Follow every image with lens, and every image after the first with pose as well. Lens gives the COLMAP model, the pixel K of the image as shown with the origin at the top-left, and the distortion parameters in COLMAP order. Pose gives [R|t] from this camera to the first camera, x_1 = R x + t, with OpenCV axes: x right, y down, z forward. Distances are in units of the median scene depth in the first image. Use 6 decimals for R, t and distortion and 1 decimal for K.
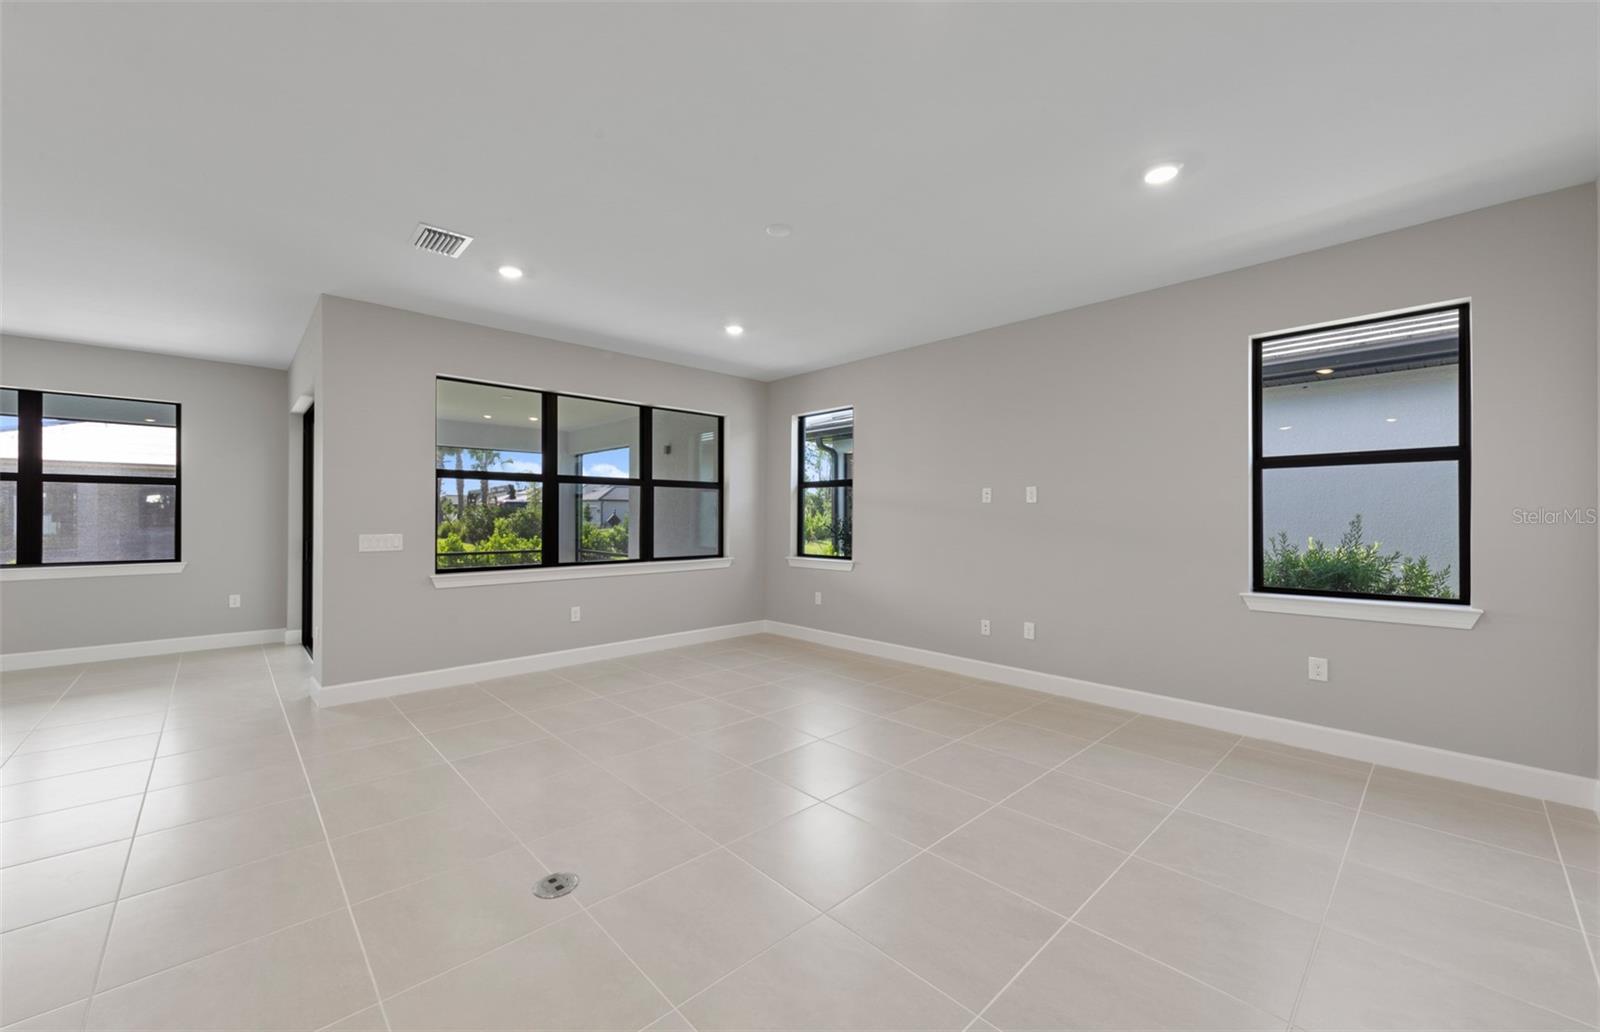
lens RADIAL K [[615.3, 0, 793.3], [0, 615.3, 516.2], [0, 0, 1]] dist [0.006277, -0.001824]
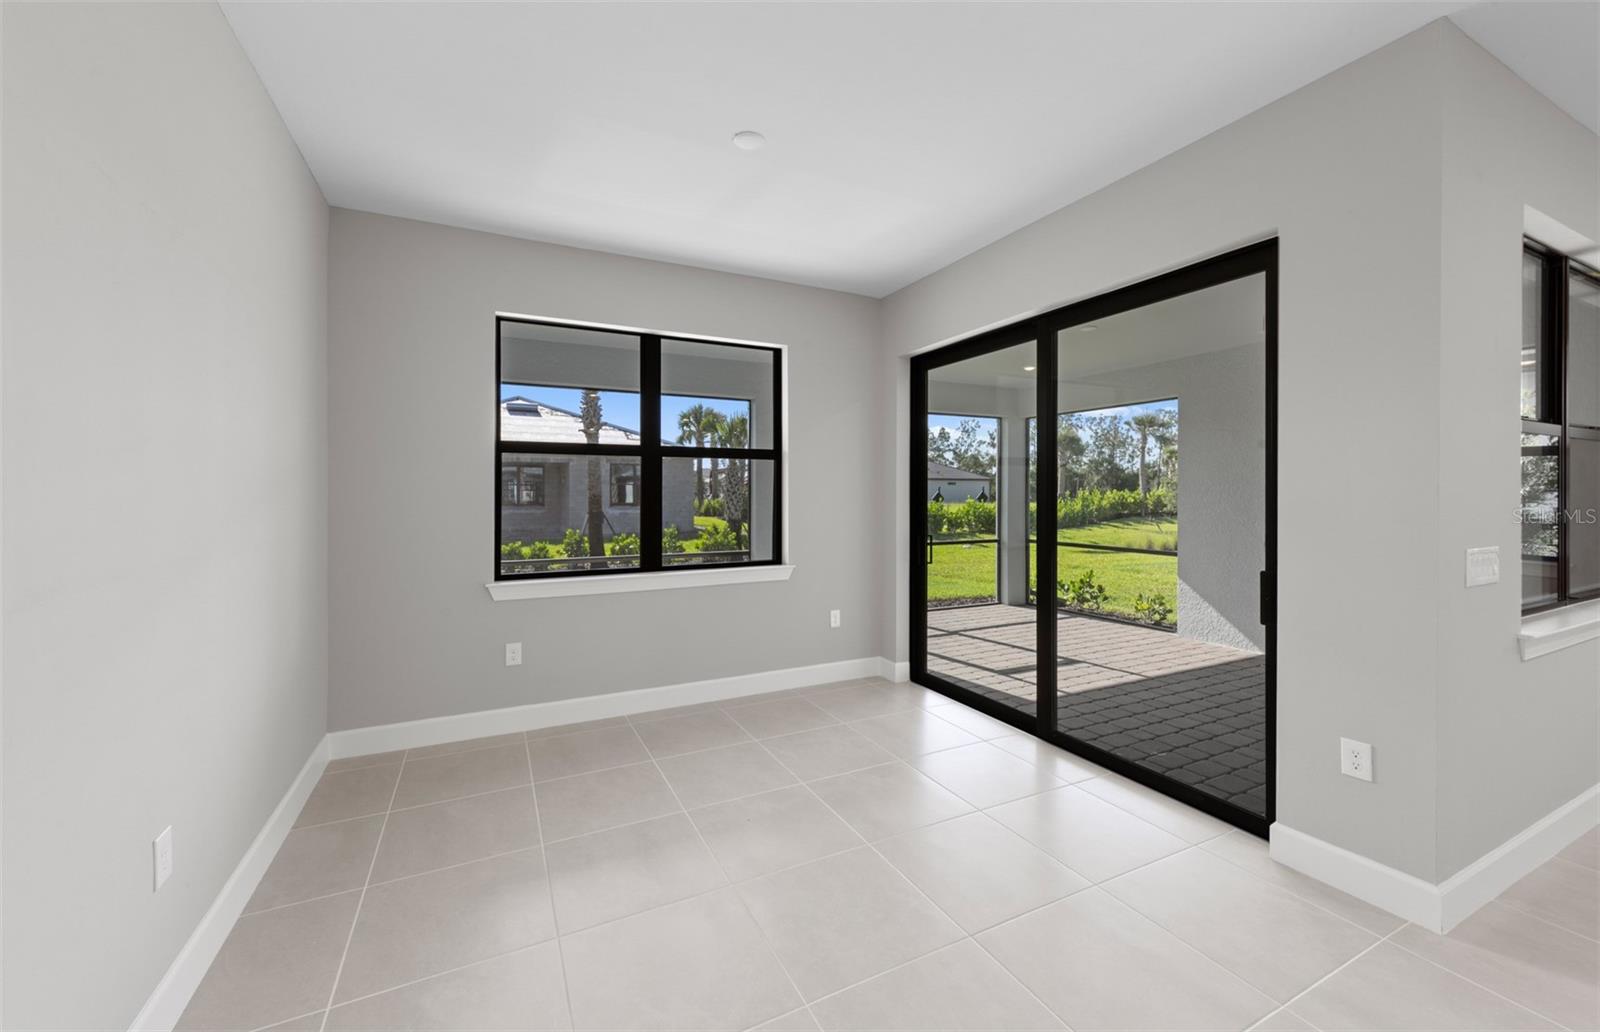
lens RADIAL K [[615.3, 0, 789.4], [0, 615.3, 500.6], [0, 0, 1]] dist [0.006277, -0.001824]
pose [[0.957719, 0.001703, -0.287701, -0.689262], [0.001759, 0.999929, 0.011777, -0.009416], [0.287701, -0.011785, 0.957648, 0.270312]]
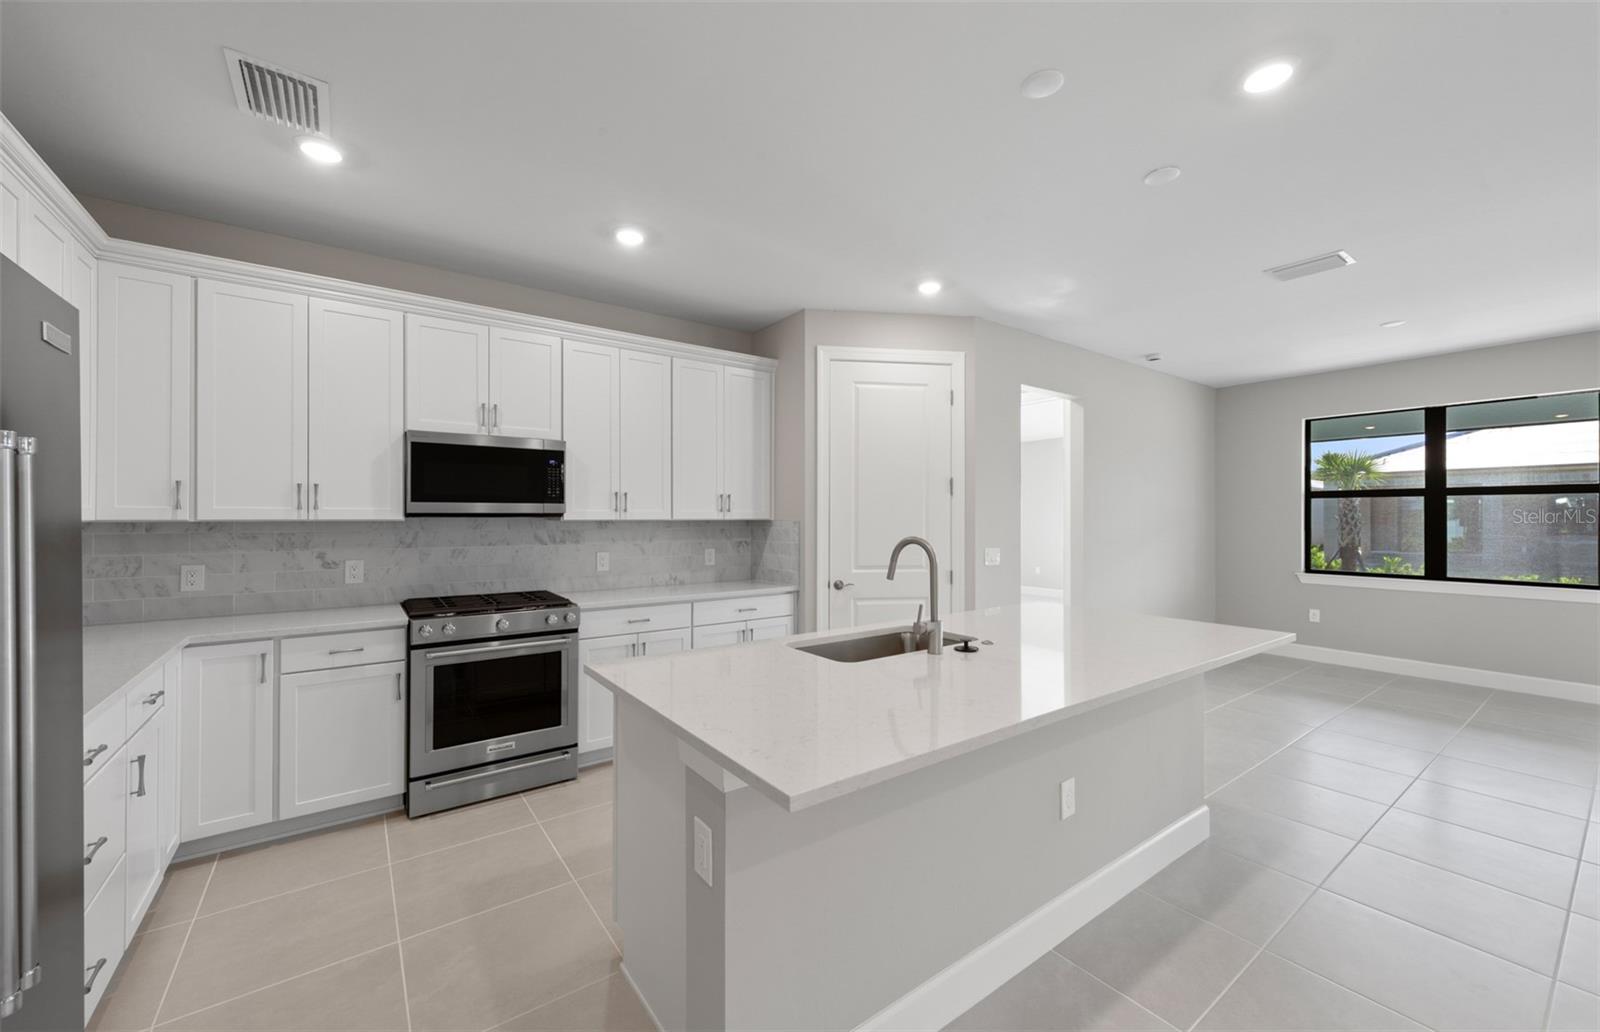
lens RADIAL K [[615.3, 0, 802.8], [0, 615.3, 512.4], [0, 0, 1]] dist [0.006277, -0.001824]
pose [[-0.116281, -0.010088, -0.993165, -0.082207], [-0.001075, 0.999949, -0.010031, -0.014192], [0.993216, -0.000098, -0.116286, 0.066828]]
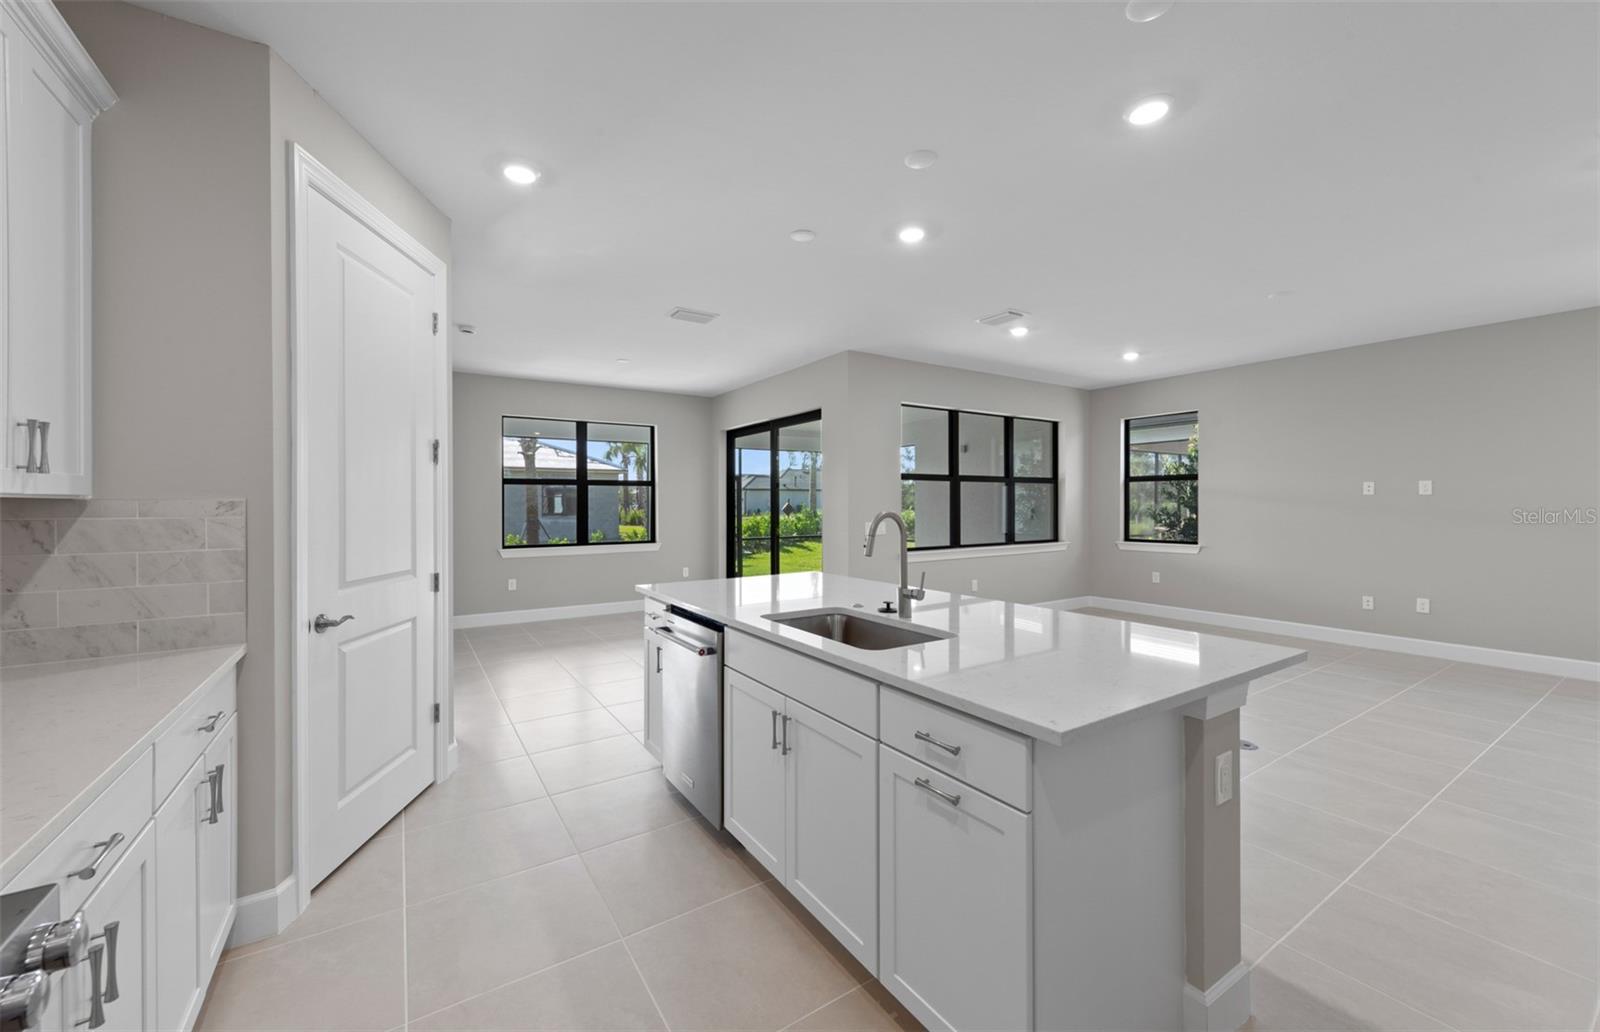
lens RADIAL K [[615.3, 0, 792.0], [0, 615.3, 505.0], [0, 0, 1]] dist [0.006277, -0.001824]
pose [[0.984022, -0.005634, -0.177960, -0.405234], [0.006106, 0.999979, 0.002103, -0.008798], [0.177944, -0.003156, 0.984035, -0.247854]]
